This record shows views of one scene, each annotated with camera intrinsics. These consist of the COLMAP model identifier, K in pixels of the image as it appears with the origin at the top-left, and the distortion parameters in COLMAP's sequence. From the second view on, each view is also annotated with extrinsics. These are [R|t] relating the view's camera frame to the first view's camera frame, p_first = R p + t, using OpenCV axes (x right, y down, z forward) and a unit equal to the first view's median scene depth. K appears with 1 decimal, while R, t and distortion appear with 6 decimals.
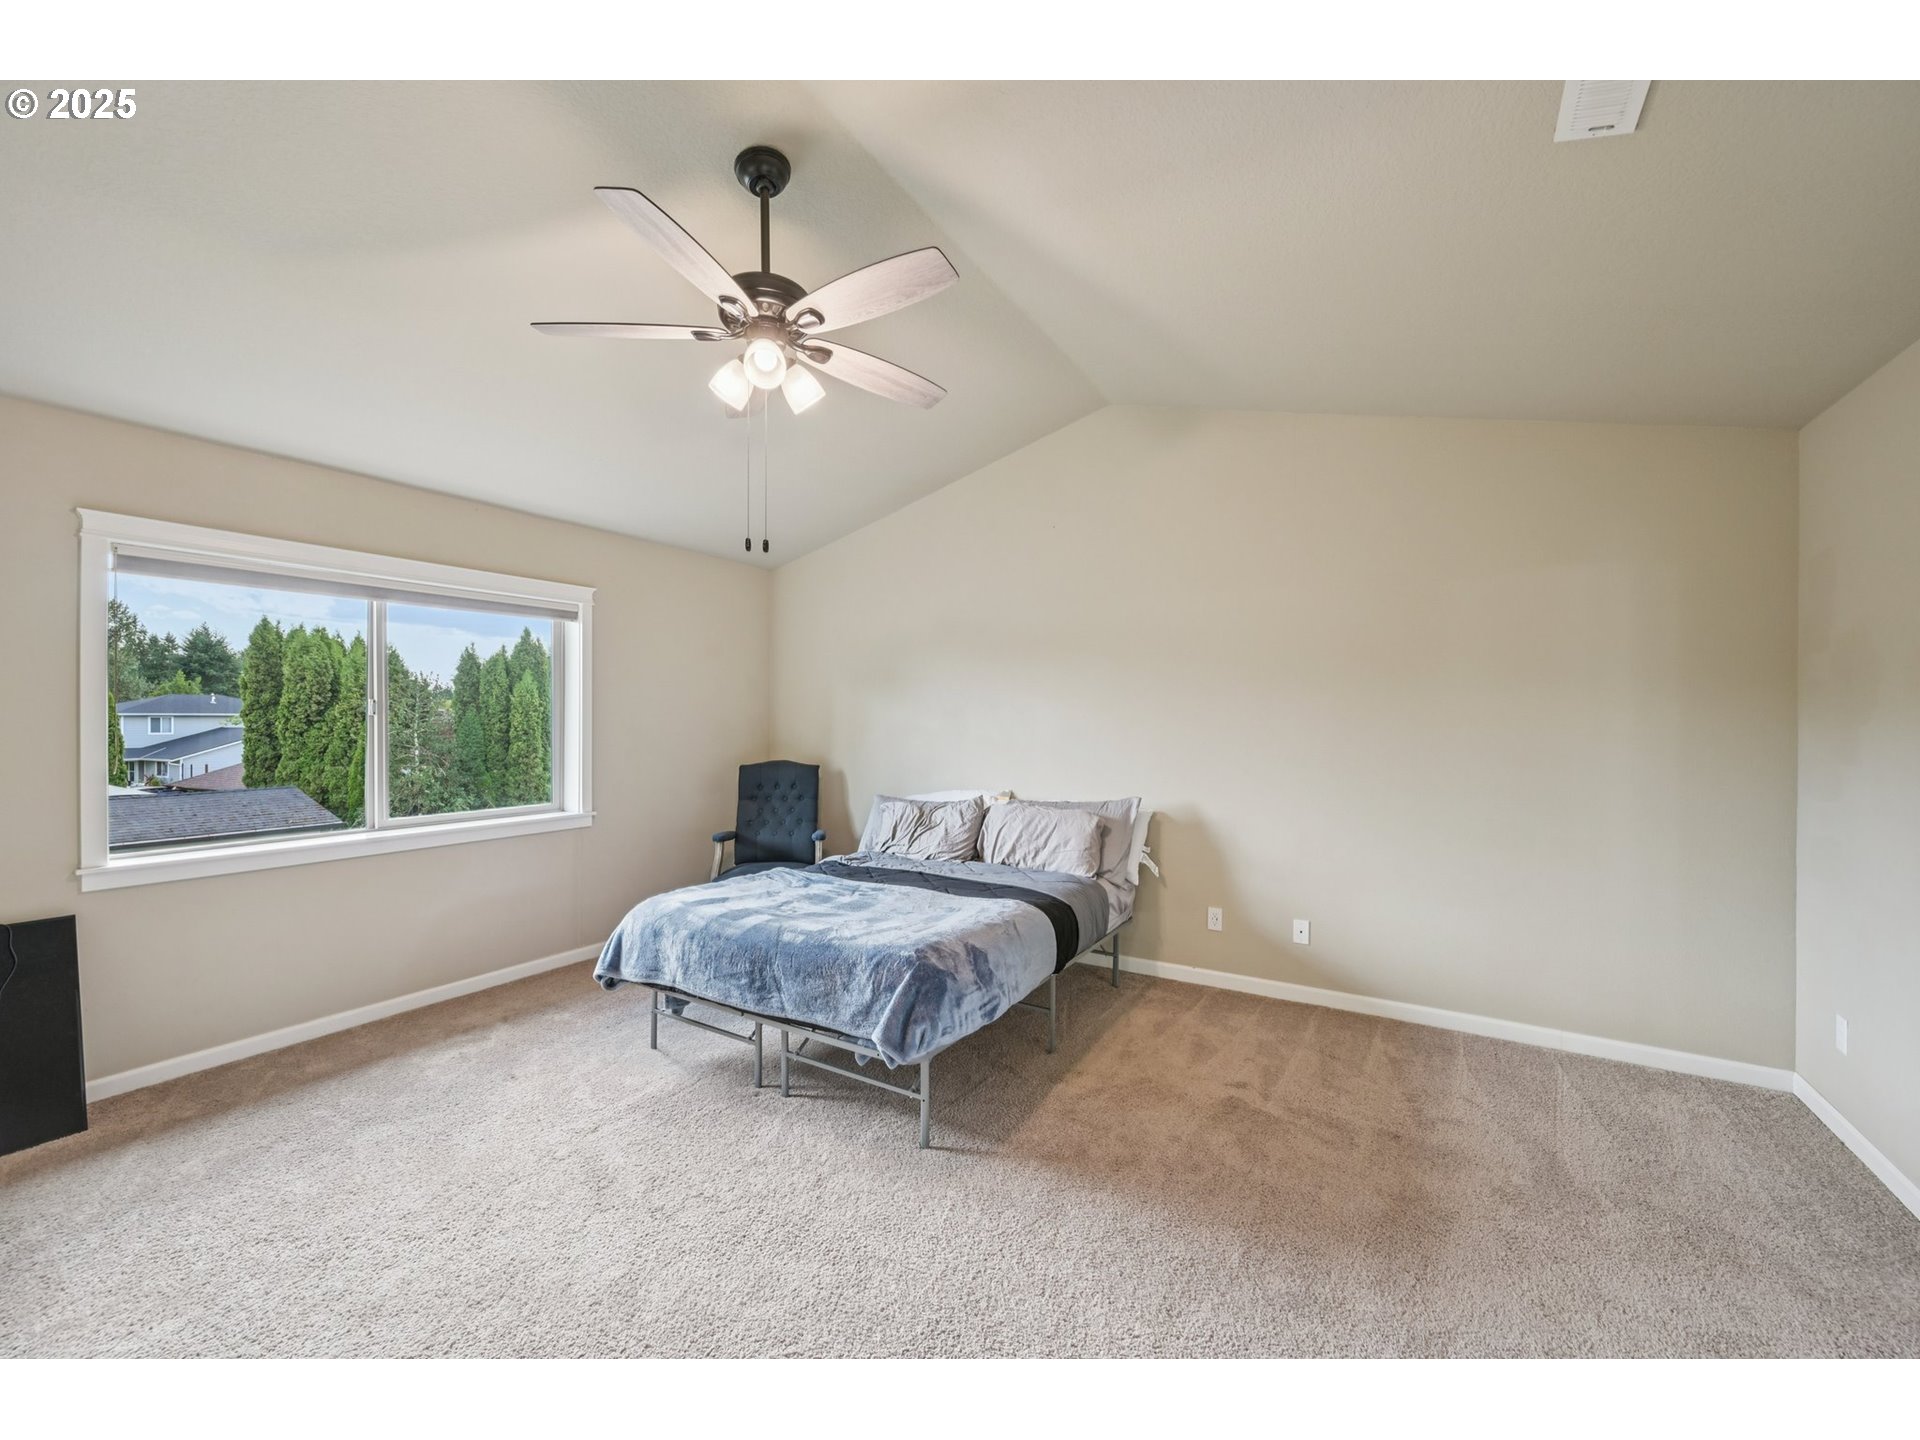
lens RADIAL K [[772.3, 0, 958.9], [0, 772.3, 728.0], [0, 0, 1]] dist [-0.000167, -0.000267]
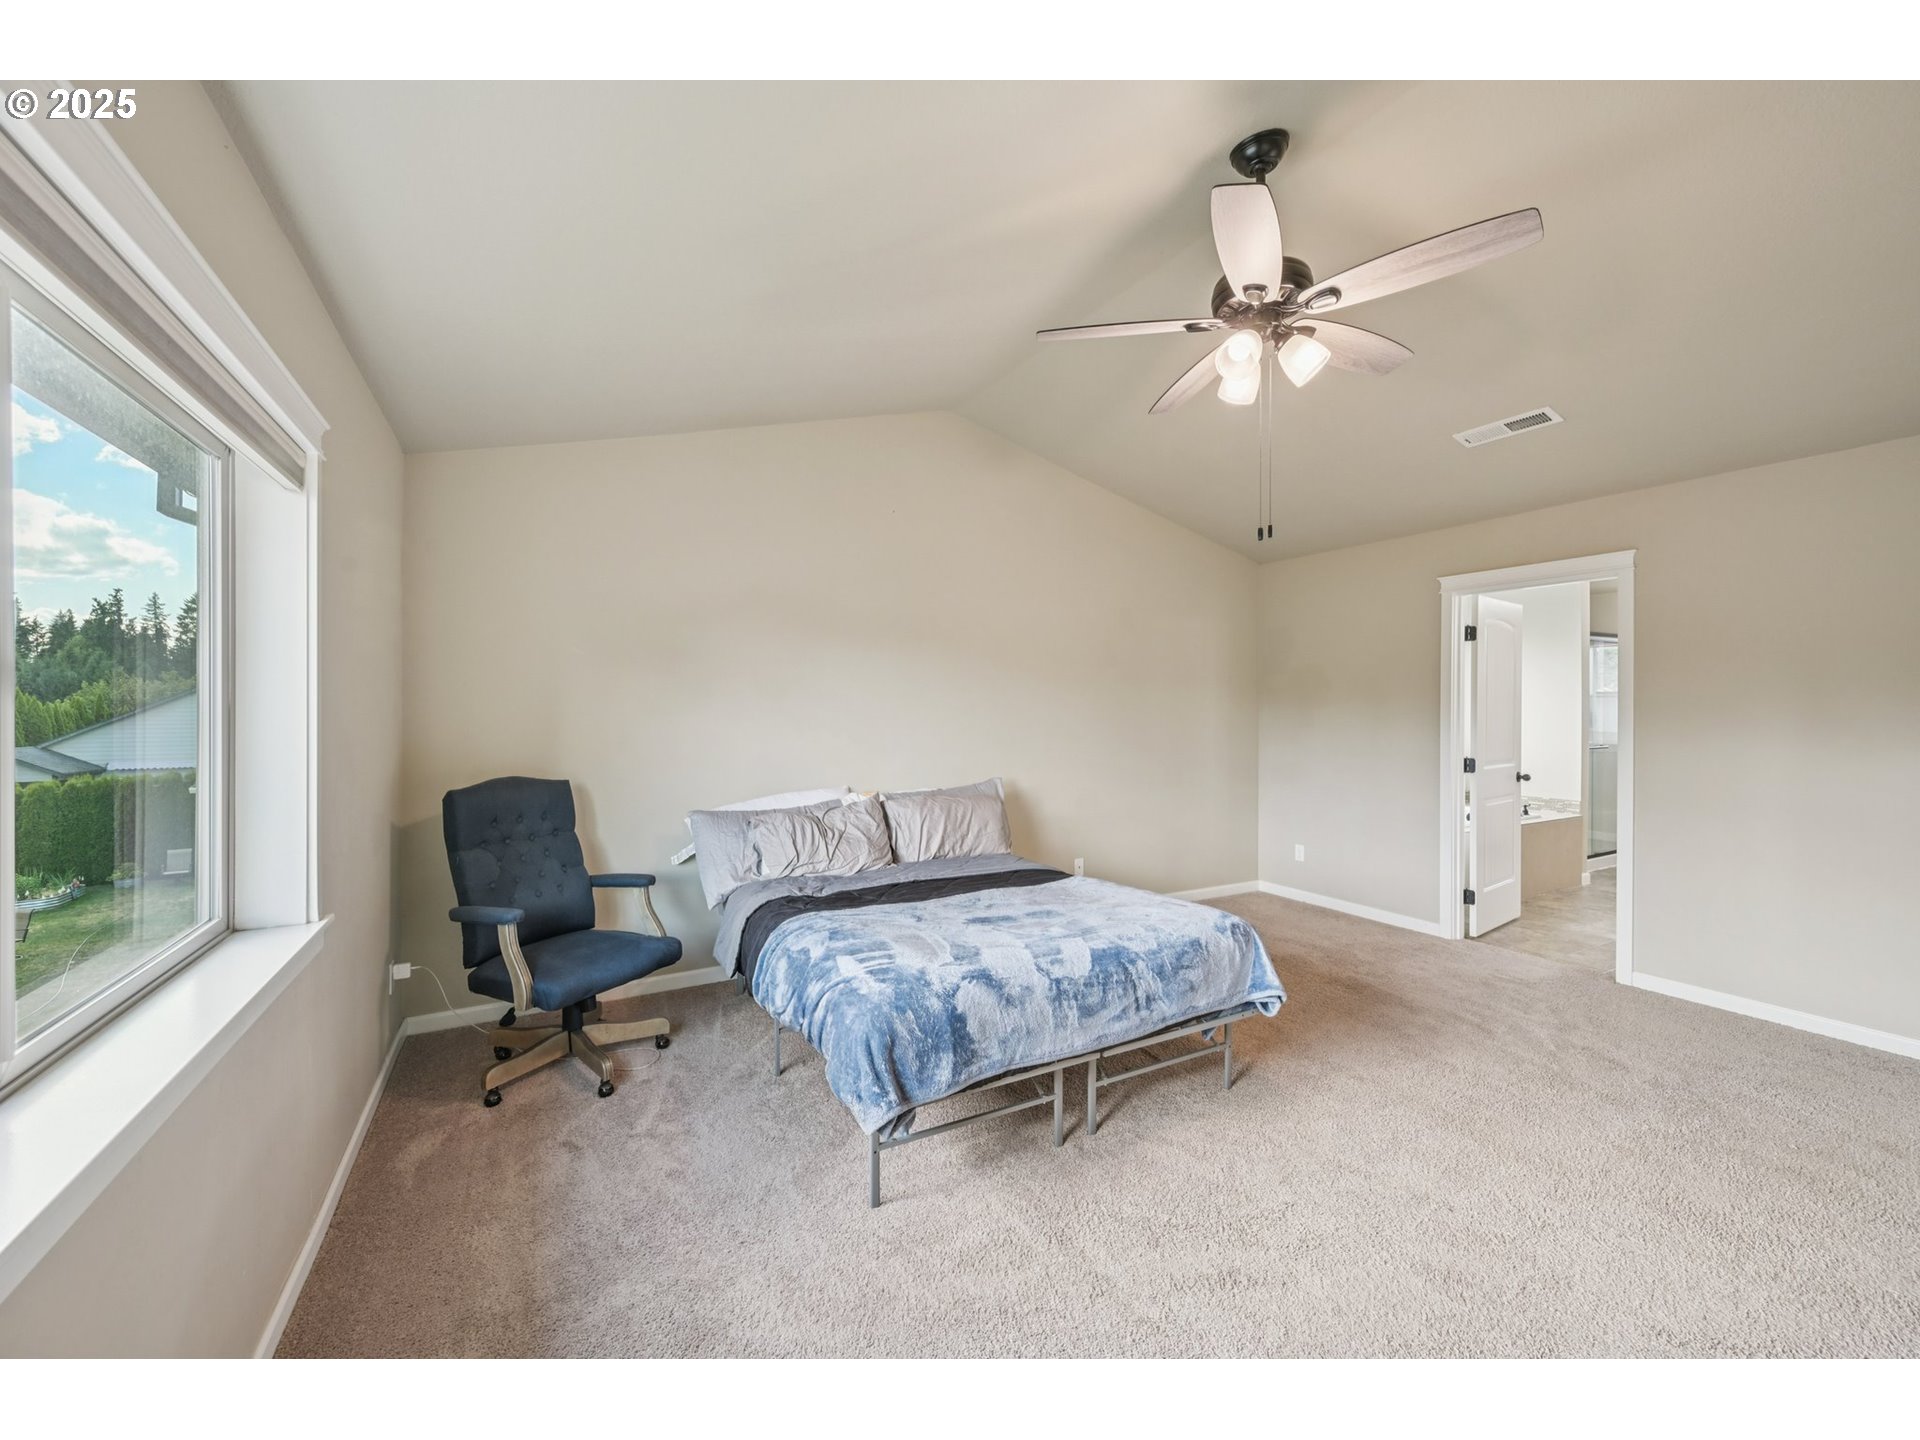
lens RADIAL K [[772.3, 0, 966.6], [0, 772.3, 709.3], [0, 0, 1]] dist [-0.000167, -0.000267]
pose [[0.489319, -0.007317, 0.872074, -0.774105], [0.014866, 0.999889, 0.000048, -0.008863], [-0.871978, 0.012941, 0.489373, 0.500941]]
